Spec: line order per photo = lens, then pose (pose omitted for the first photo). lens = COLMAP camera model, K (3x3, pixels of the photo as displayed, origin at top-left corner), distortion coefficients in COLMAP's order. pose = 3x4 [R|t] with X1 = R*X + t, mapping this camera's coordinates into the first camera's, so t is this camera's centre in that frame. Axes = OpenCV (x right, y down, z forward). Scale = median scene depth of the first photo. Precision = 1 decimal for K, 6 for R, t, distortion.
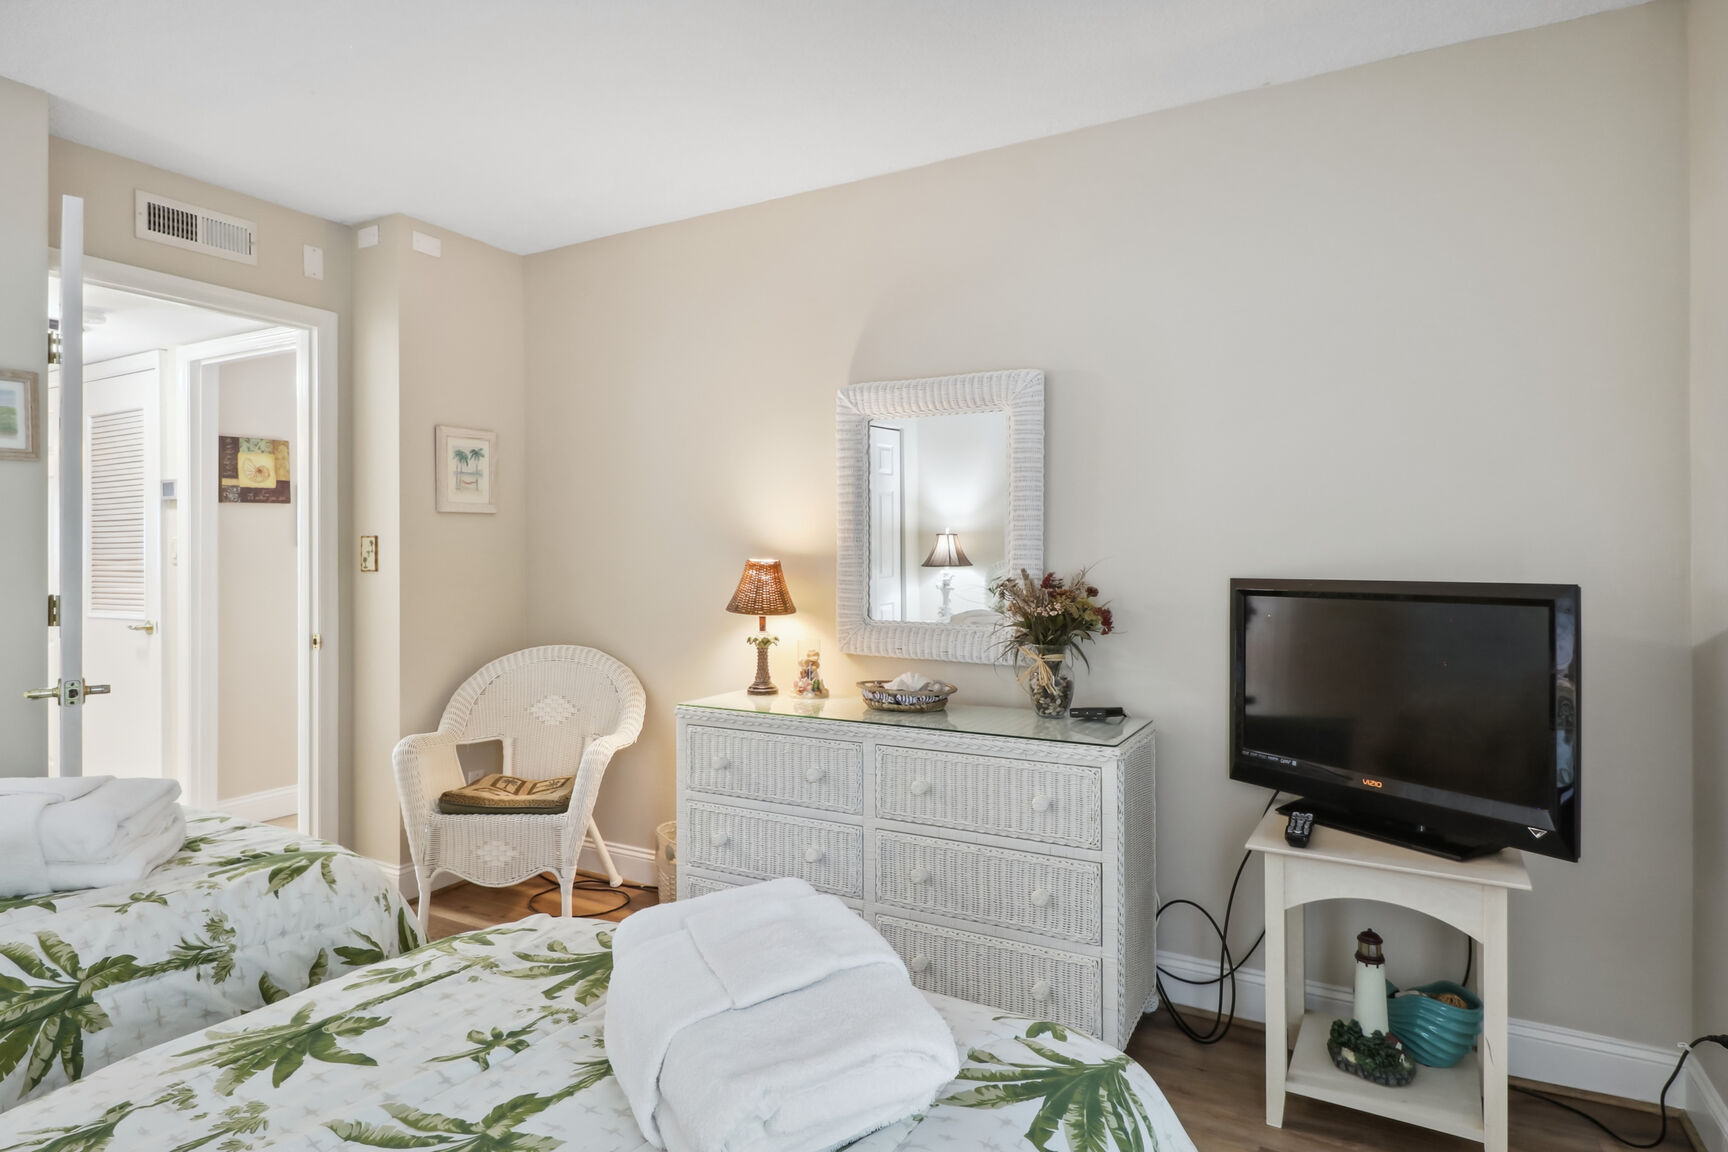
lens RADIAL K [[959.6, 0, 868.8], [0, 959.6, 546.5], [0, 0, 1]] dist [-0.000831, -0.012354]
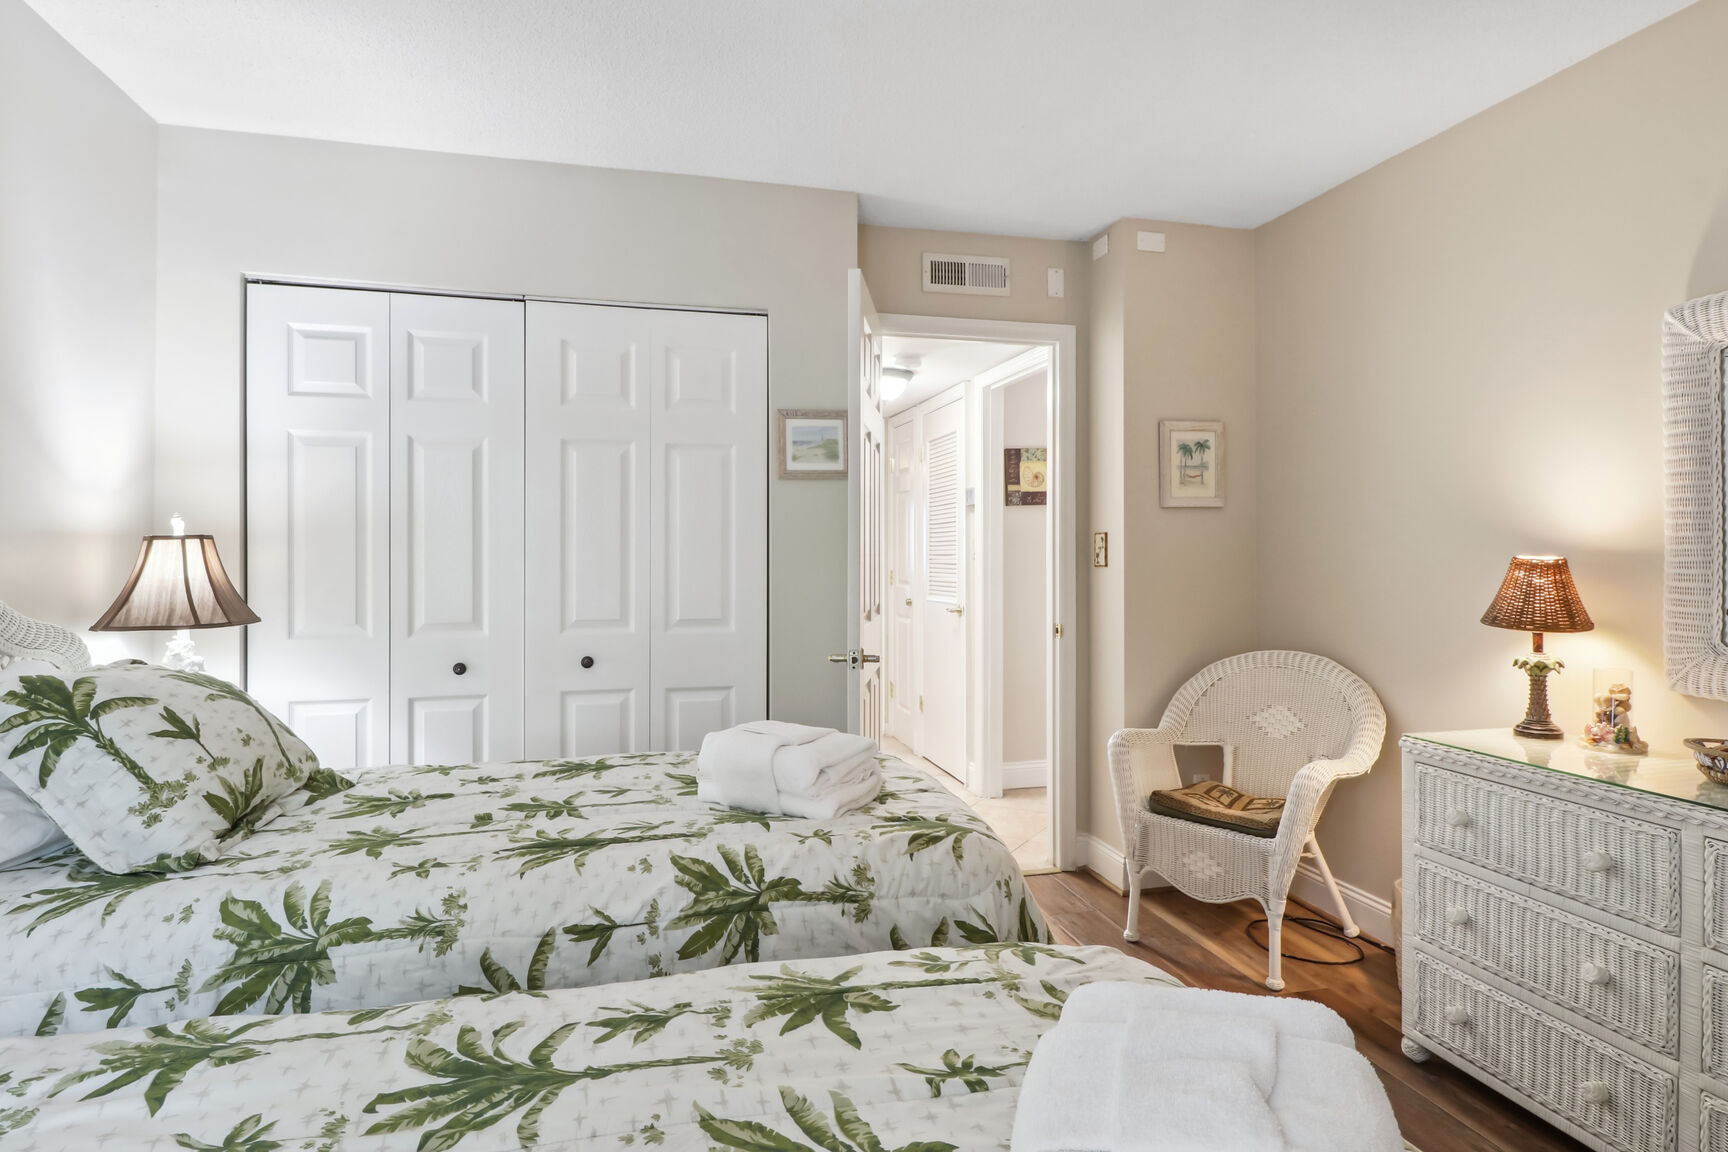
lens RADIAL K [[959.6, 0, 868.8], [0, 959.6, 546.5], [0, 0, 1]] dist [-0.000831, -0.012354]
pose [[0.670293, -0.004284, -0.742084, 0.096497], [0.007324, 0.999973, 0.000843, 0.001325], [0.742061, -0.006000, 0.670306, 0.120885]]
